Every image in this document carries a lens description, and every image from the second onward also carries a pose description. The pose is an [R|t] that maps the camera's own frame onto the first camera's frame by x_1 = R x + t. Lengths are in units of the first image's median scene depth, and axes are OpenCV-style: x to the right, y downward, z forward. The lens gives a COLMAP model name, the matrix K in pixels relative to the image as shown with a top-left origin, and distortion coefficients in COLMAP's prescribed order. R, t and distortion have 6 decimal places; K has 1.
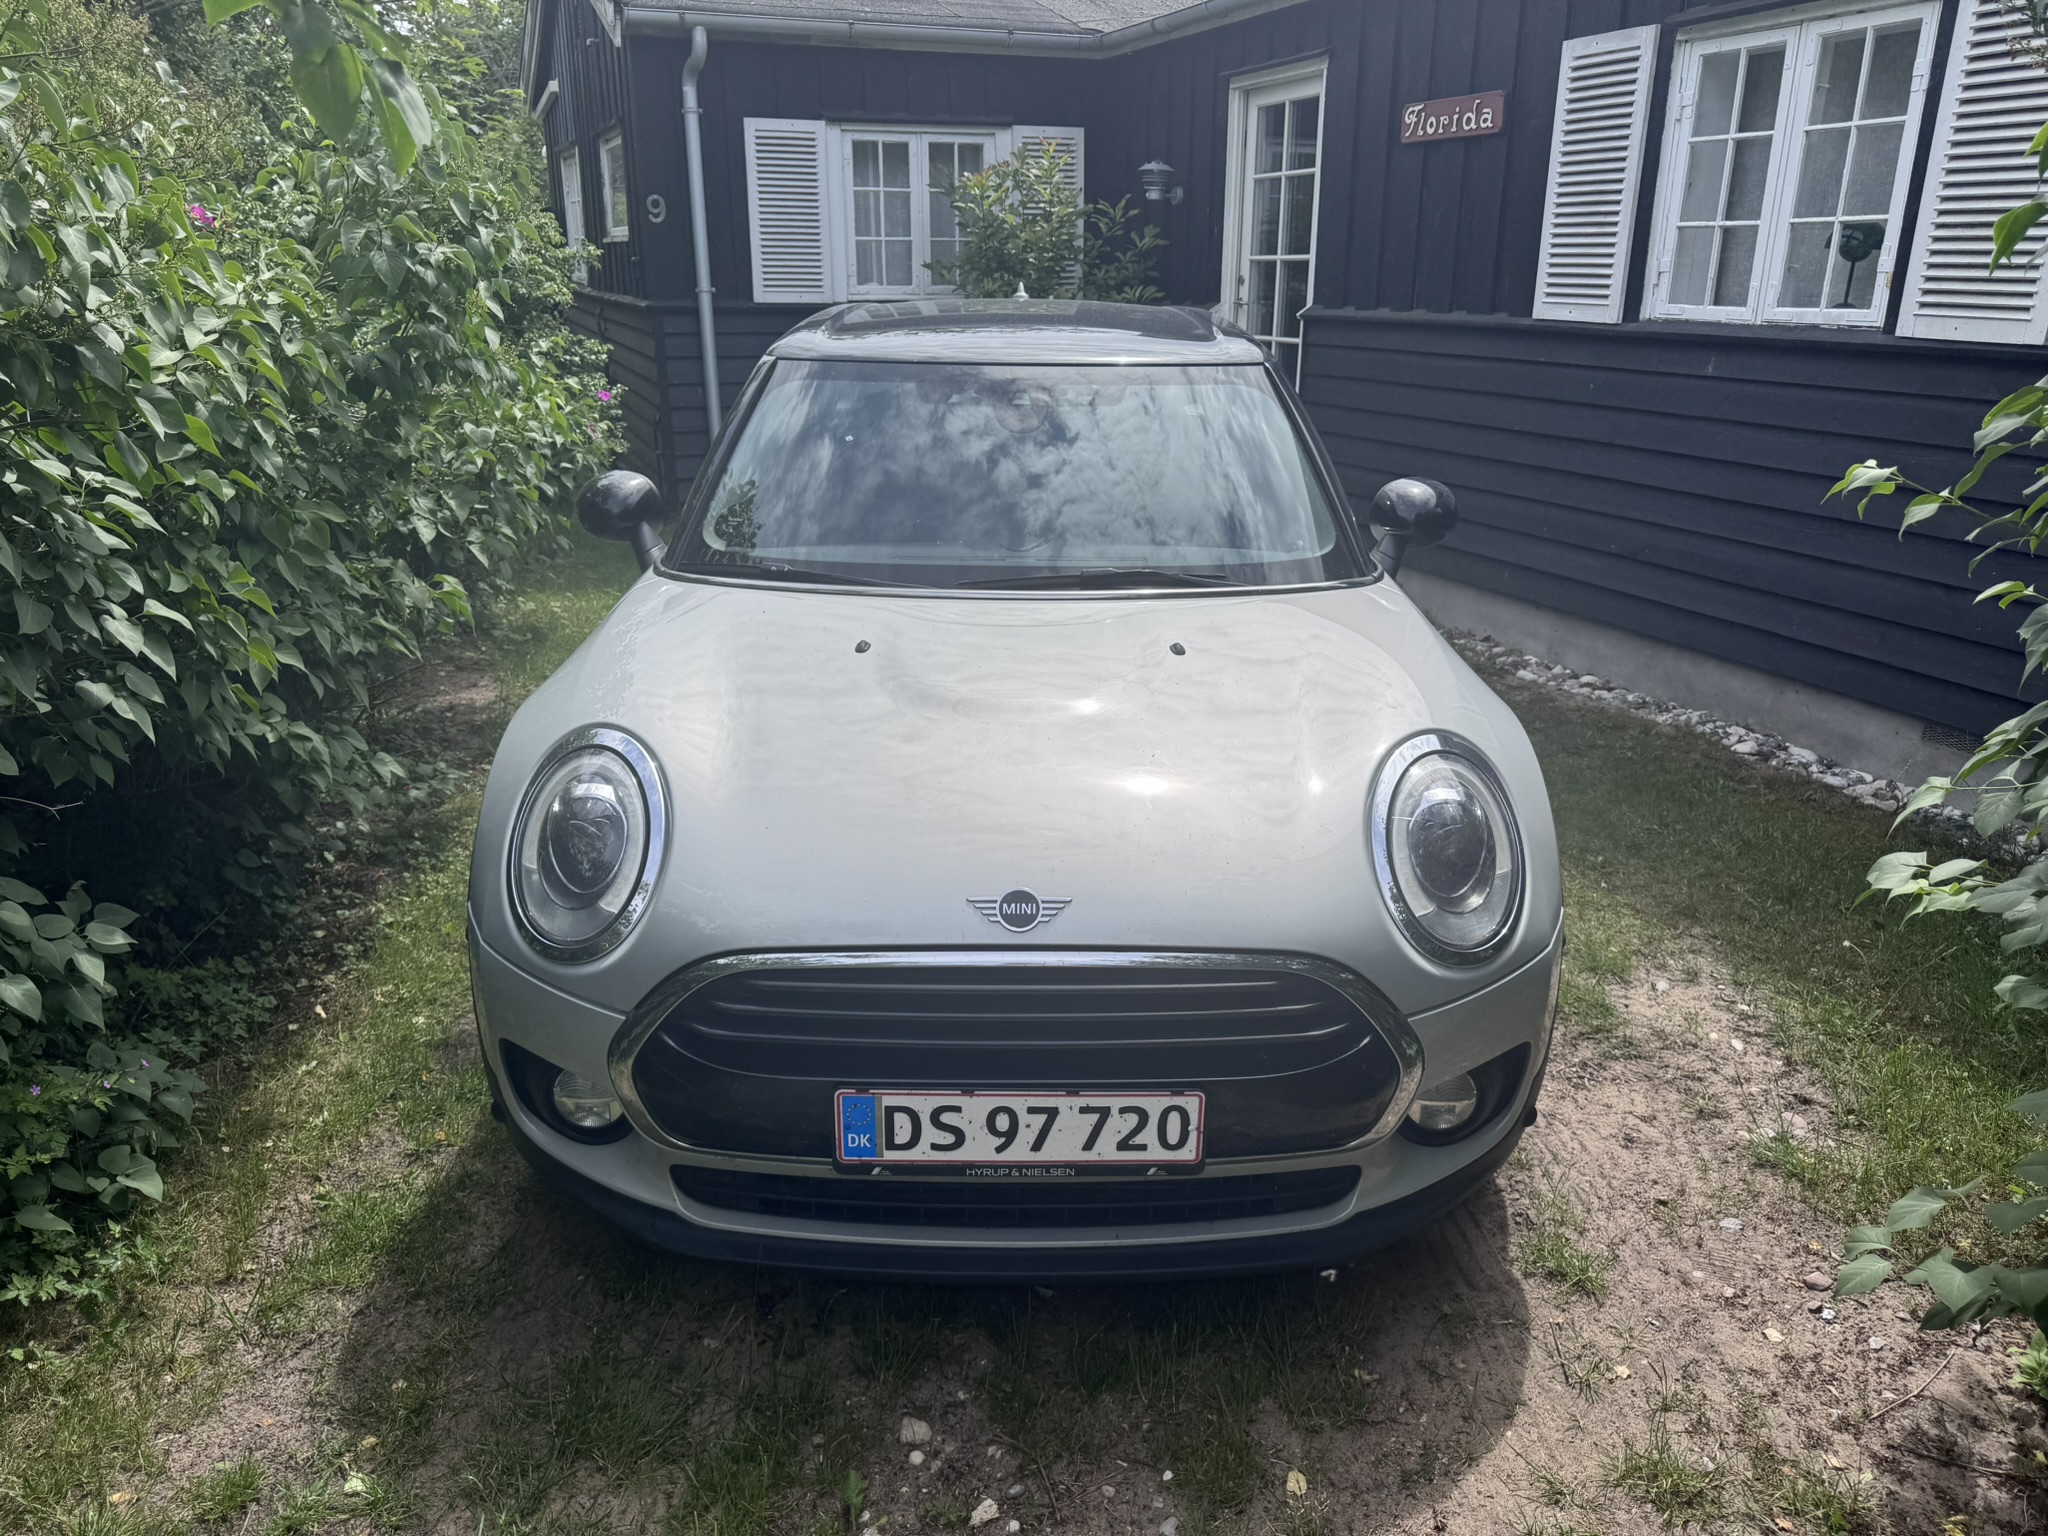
lens RADIAL K [[1444.8, 0, 1024.0], [0, 1444.8, 768.0], [0, 0, 1]] dist [0.003743, -0.000193]
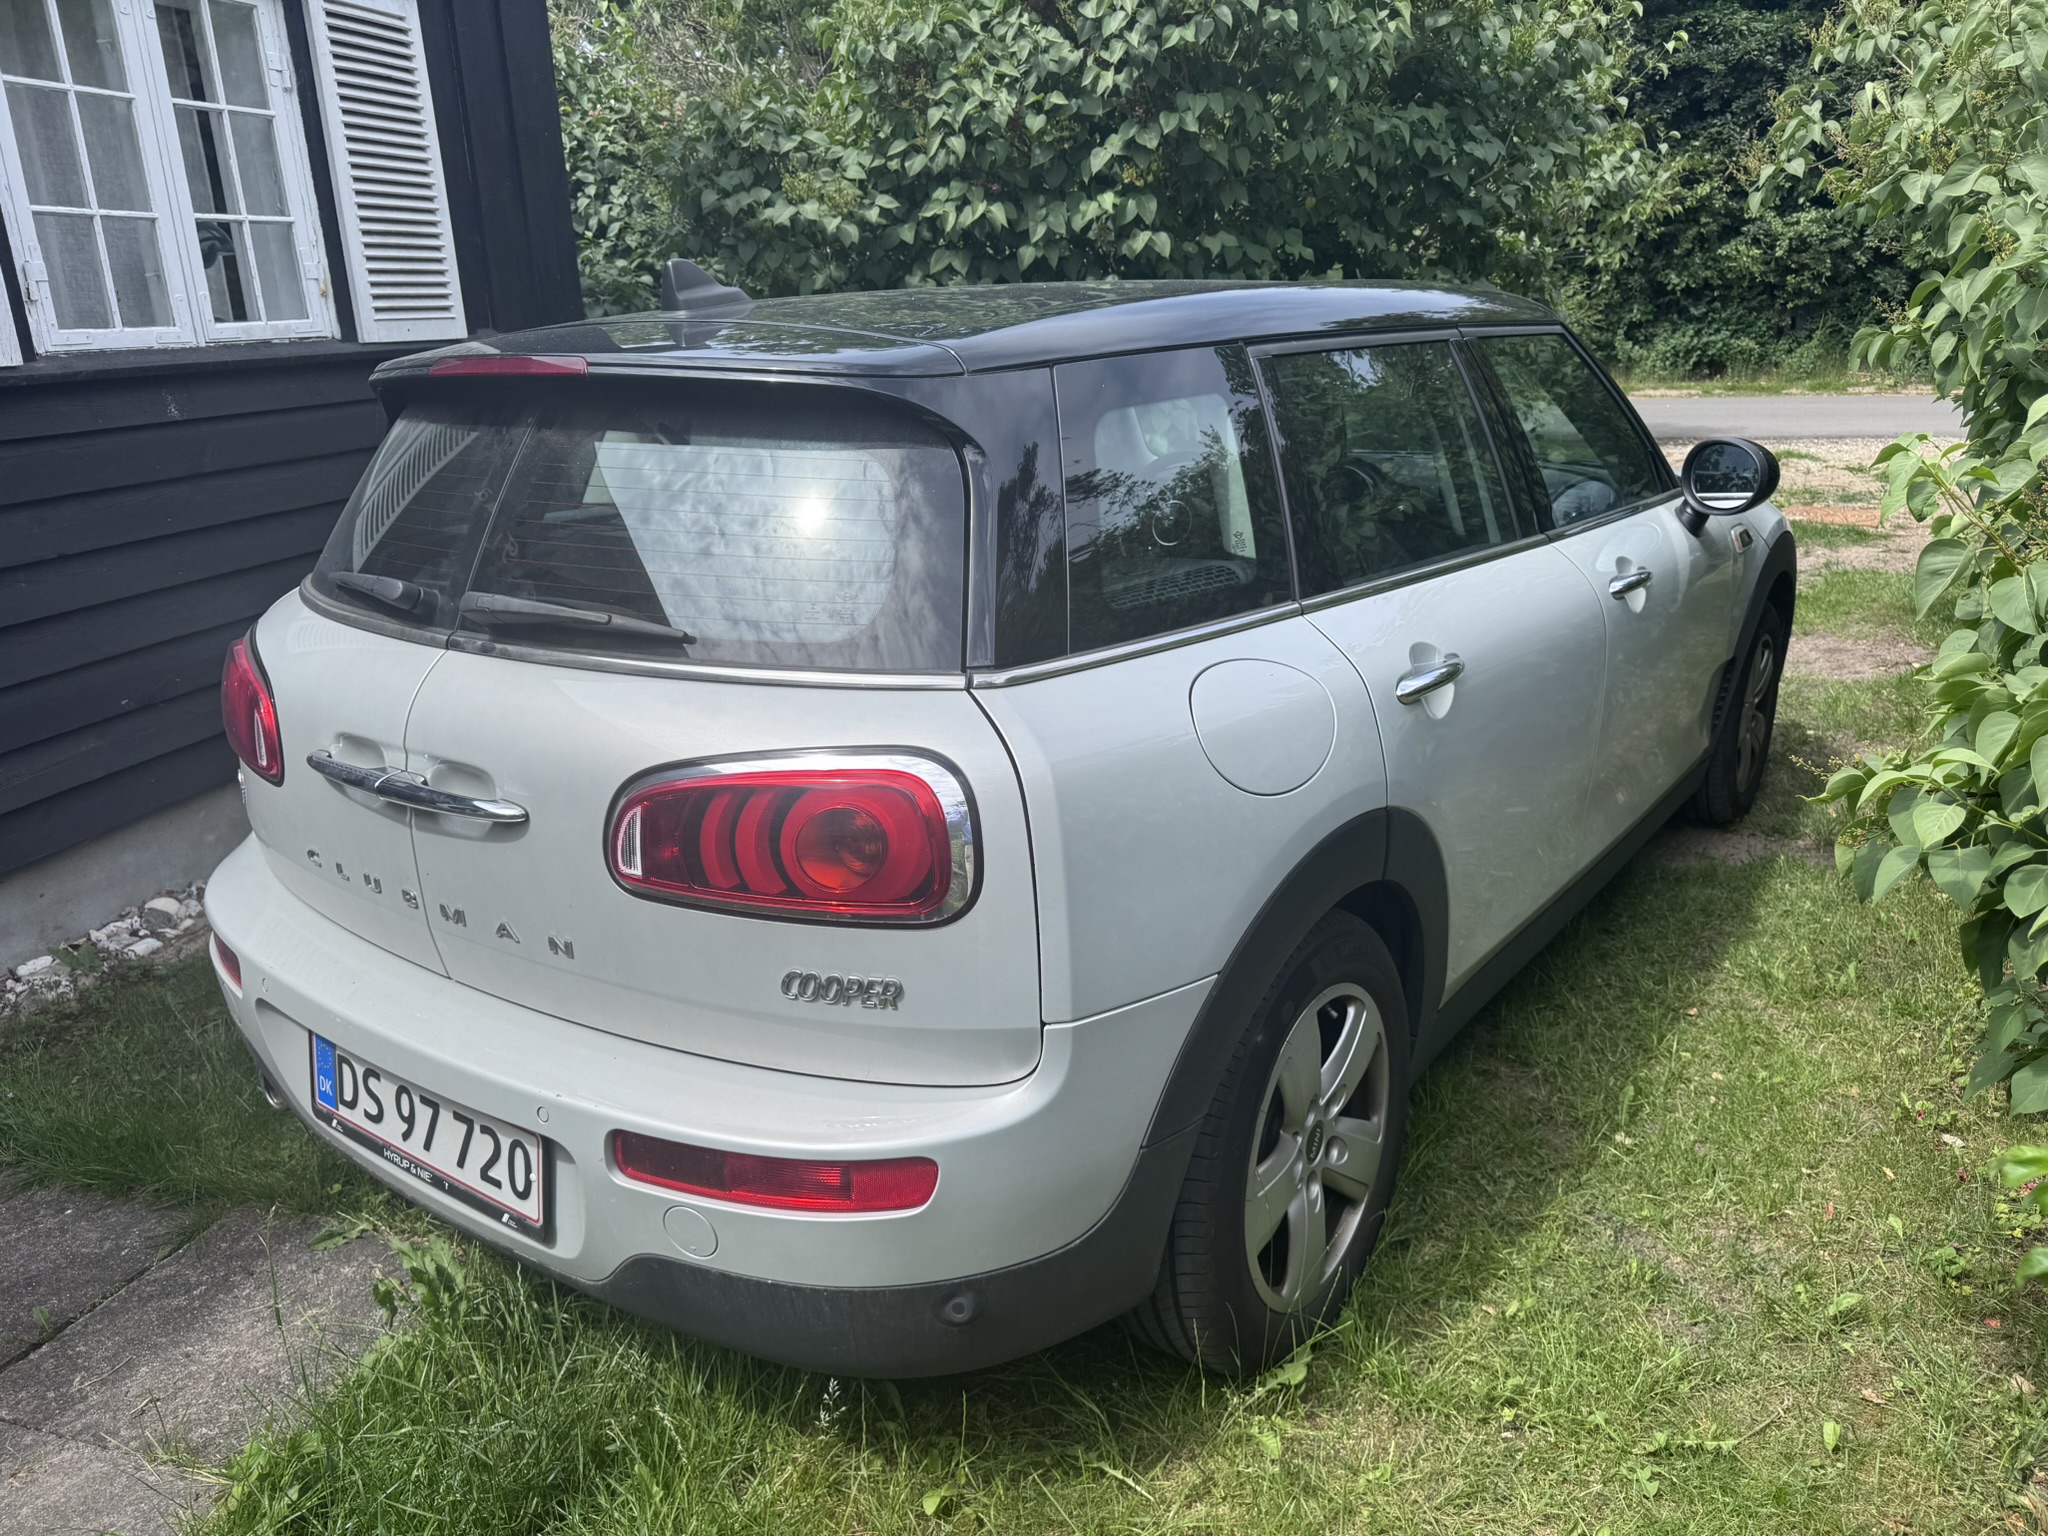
lens RADIAL K [[1444.8, 0, 1024.0], [0, 1444.8, 768.0], [0, 0, 1]] dist [0.003743, -0.000193]
pose [[-0.795661, -0.182568, 0.577574, -0.321982], [0.212312, 0.808960, 0.548186, -0.433261], [-0.567315, 0.558796, -0.604897, 1.279502]]
